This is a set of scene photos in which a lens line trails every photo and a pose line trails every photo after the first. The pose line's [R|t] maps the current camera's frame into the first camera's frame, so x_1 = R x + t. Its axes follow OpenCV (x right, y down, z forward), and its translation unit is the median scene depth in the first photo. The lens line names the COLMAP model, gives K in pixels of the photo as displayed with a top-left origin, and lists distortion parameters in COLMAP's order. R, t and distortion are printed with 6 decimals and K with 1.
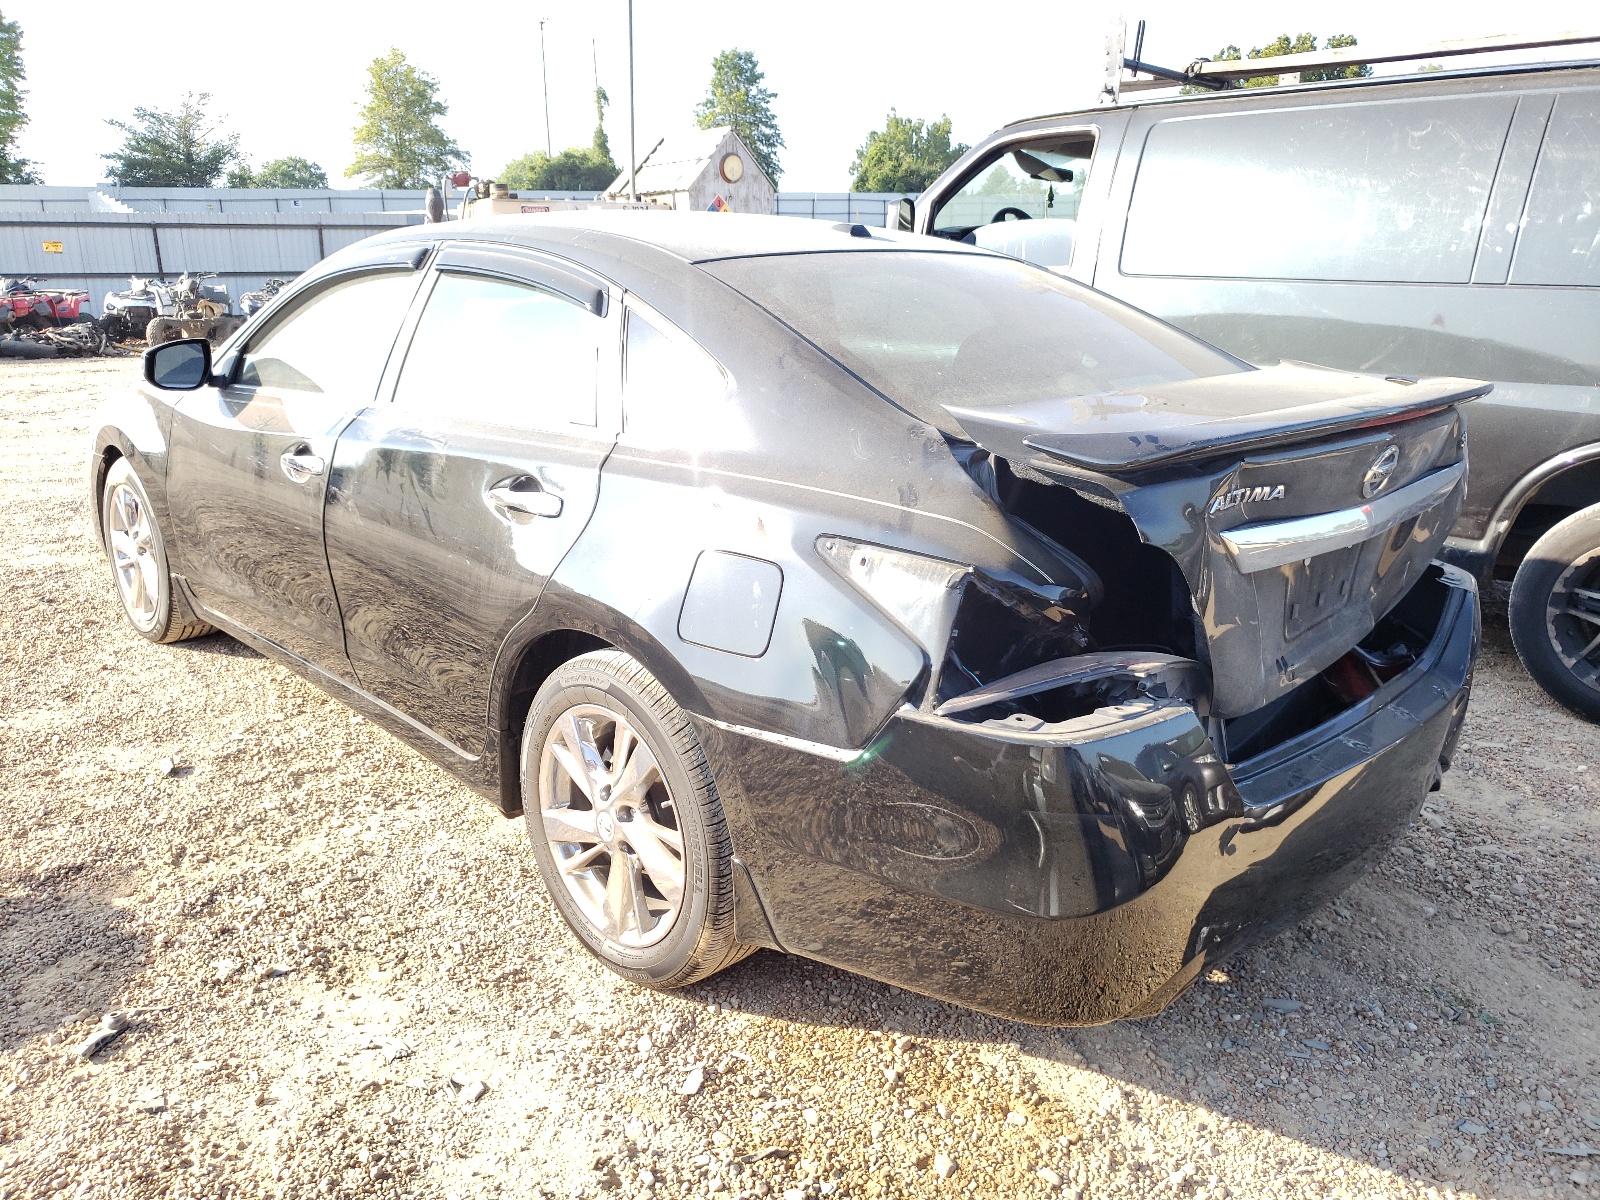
lens RADIAL K [[1228.0, 0, 796.7], [0, 1228.0, 611.3], [0, 0, 1]] dist [0.002527, 0.018583]
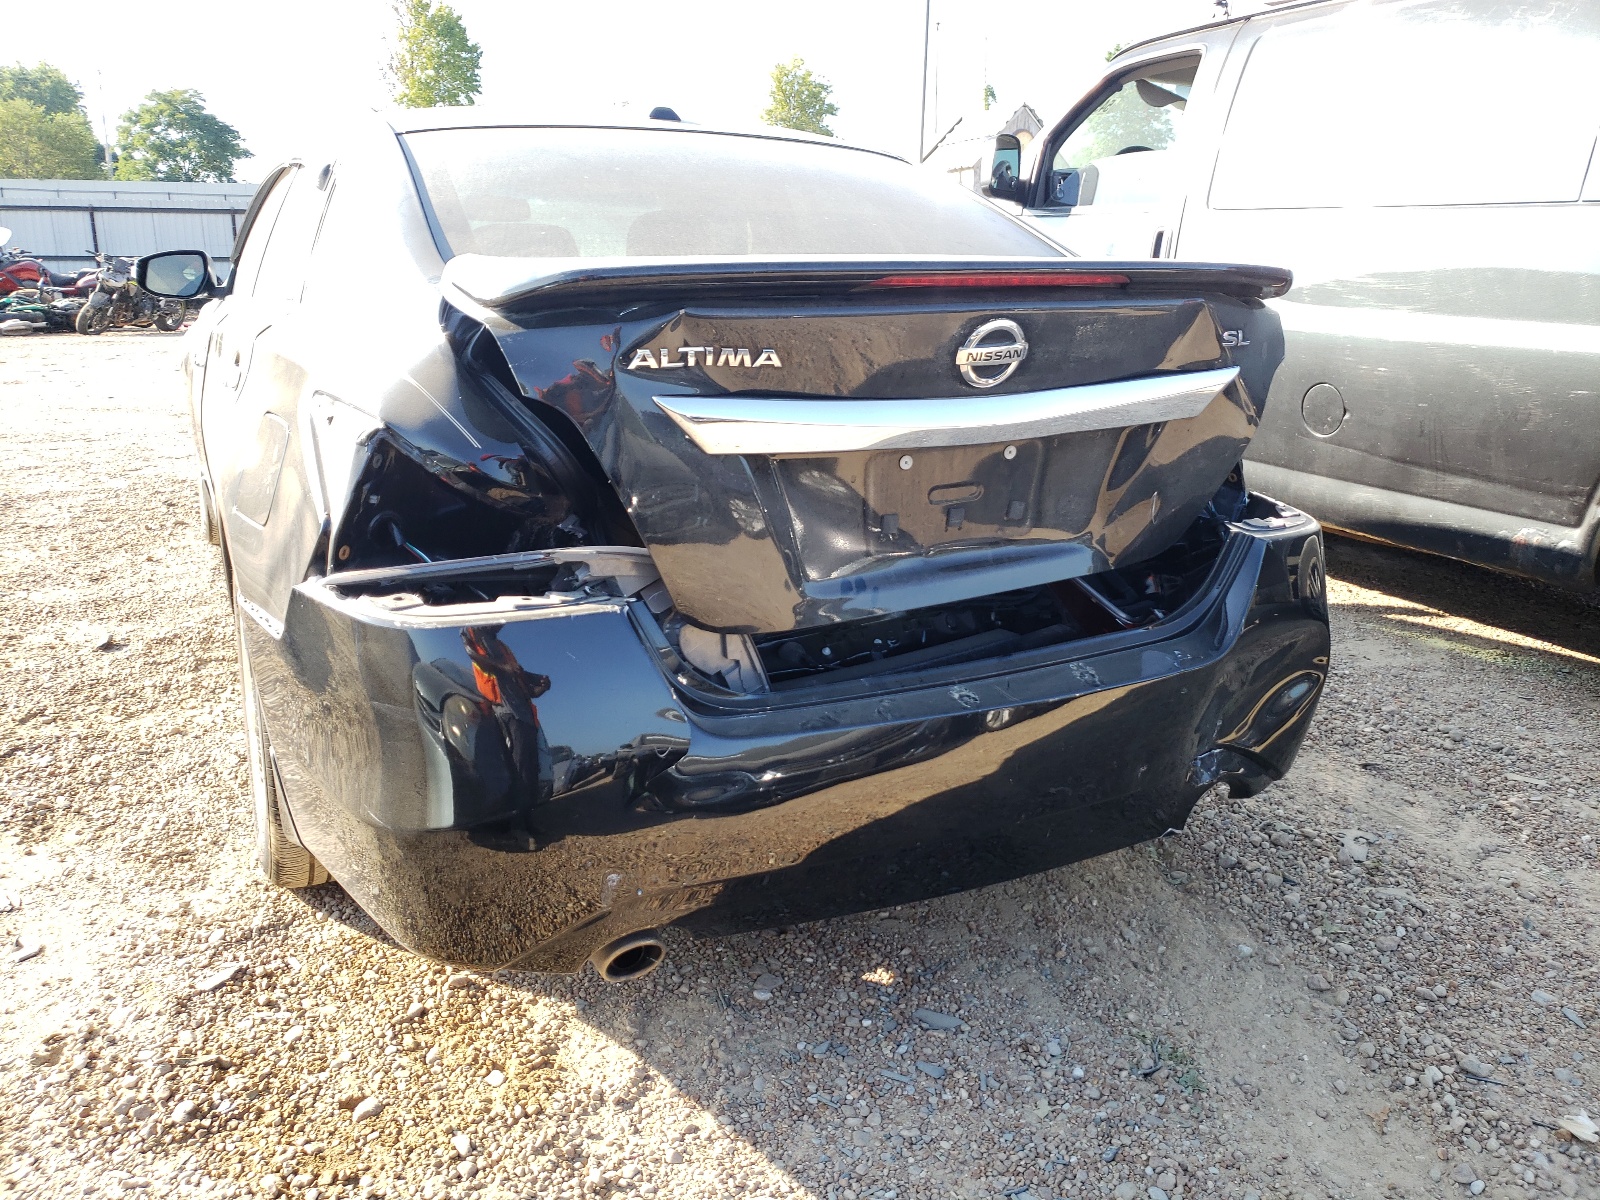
lens RADIAL K [[1227.6, 0, 804.7], [0, 1227.6, 589.5], [0, 0, 1]] dist [0.009775, 0.014100]
pose [[0.960533, 0.082149, -0.265758, 0.592228], [-0.085638, 0.996325, -0.001544, 0.050853], [0.264655, 0.024242, 0.964038, 0.210519]]
